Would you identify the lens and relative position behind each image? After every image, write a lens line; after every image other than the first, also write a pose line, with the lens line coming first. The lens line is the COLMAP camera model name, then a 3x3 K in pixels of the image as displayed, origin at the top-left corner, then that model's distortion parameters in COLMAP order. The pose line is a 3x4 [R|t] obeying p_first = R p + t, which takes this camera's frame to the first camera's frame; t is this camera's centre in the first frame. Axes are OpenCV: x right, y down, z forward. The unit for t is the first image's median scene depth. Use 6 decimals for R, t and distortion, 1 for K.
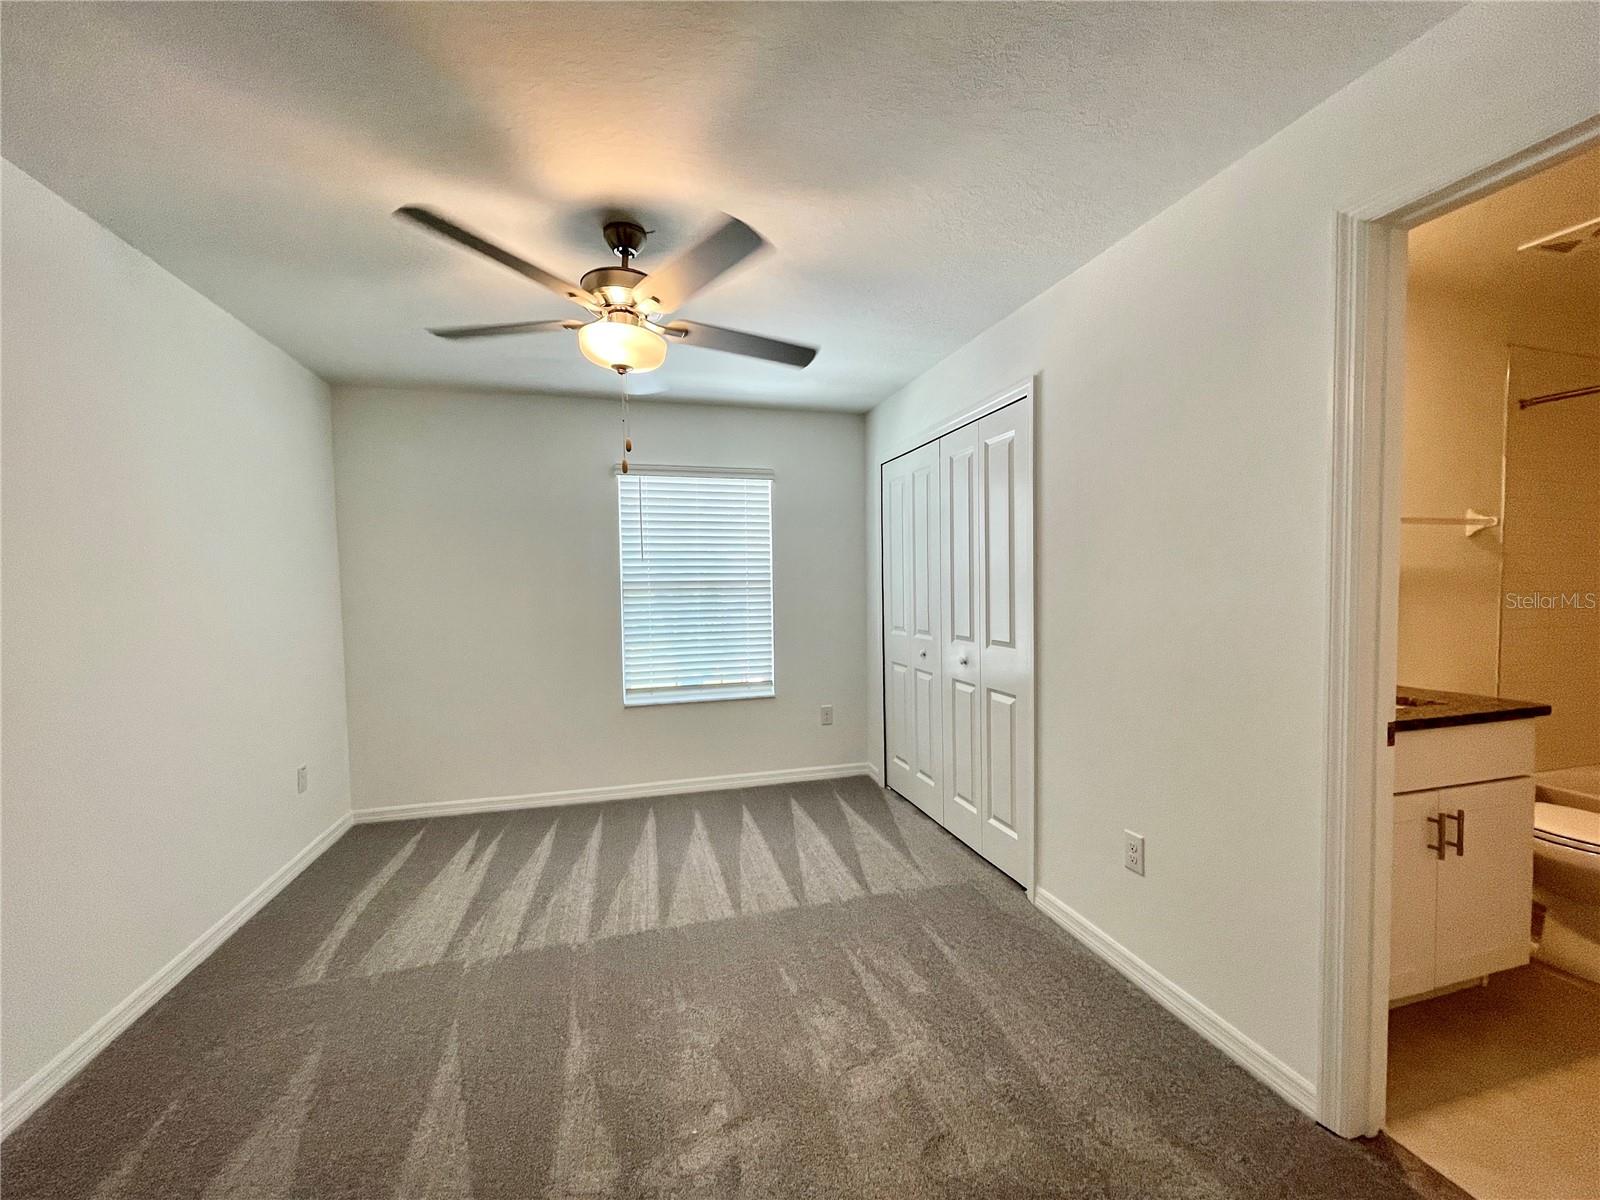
lens RADIAL K [[645.1, 0, 800.9], [0, 645.1, 615.5], [0, 0, 1]] dist [-0.004495, 0.000320]
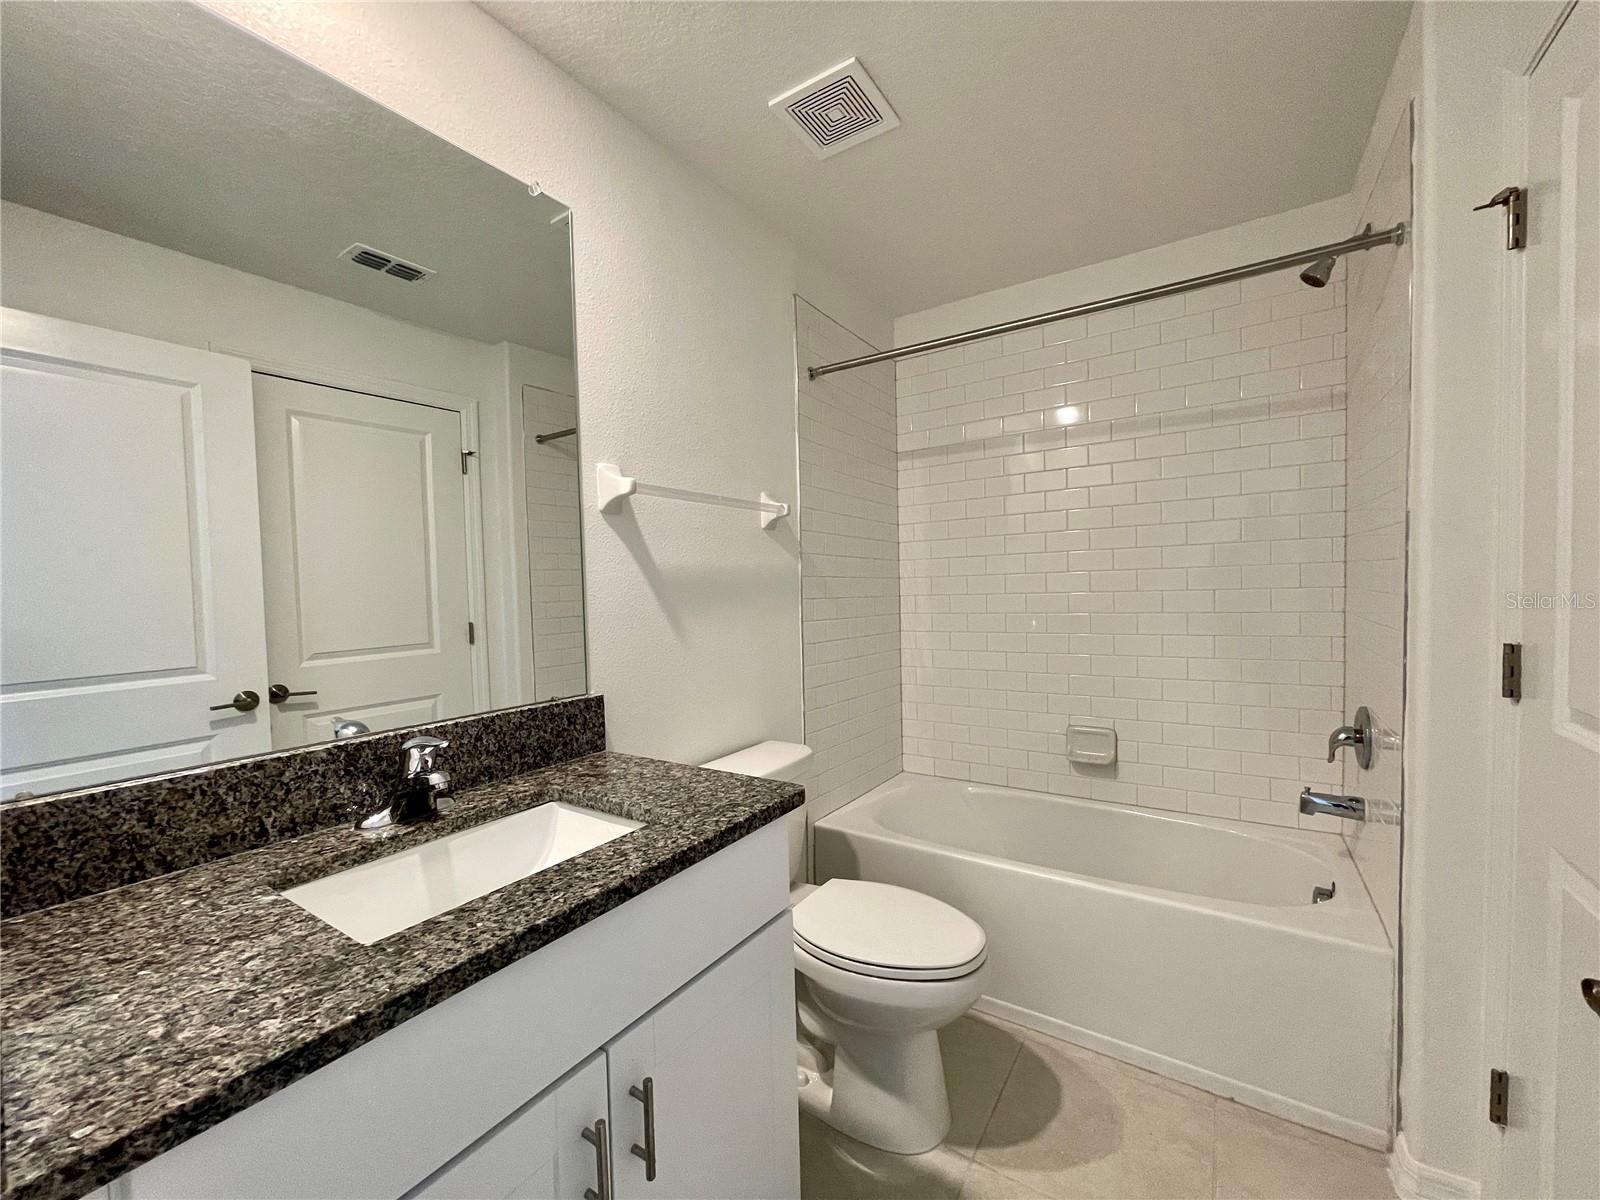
lens RADIAL K [[645.1, 0, 797.9], [0, 645.1, 606.3], [0, 0, 1]] dist [-0.004495, 0.000320]
pose [[0.752301, -0.013397, 0.658683, 0.565321], [0.035478, 0.999166, -0.020199, -0.012256], [-0.657863, 0.038564, 0.752149, 0.400145]]
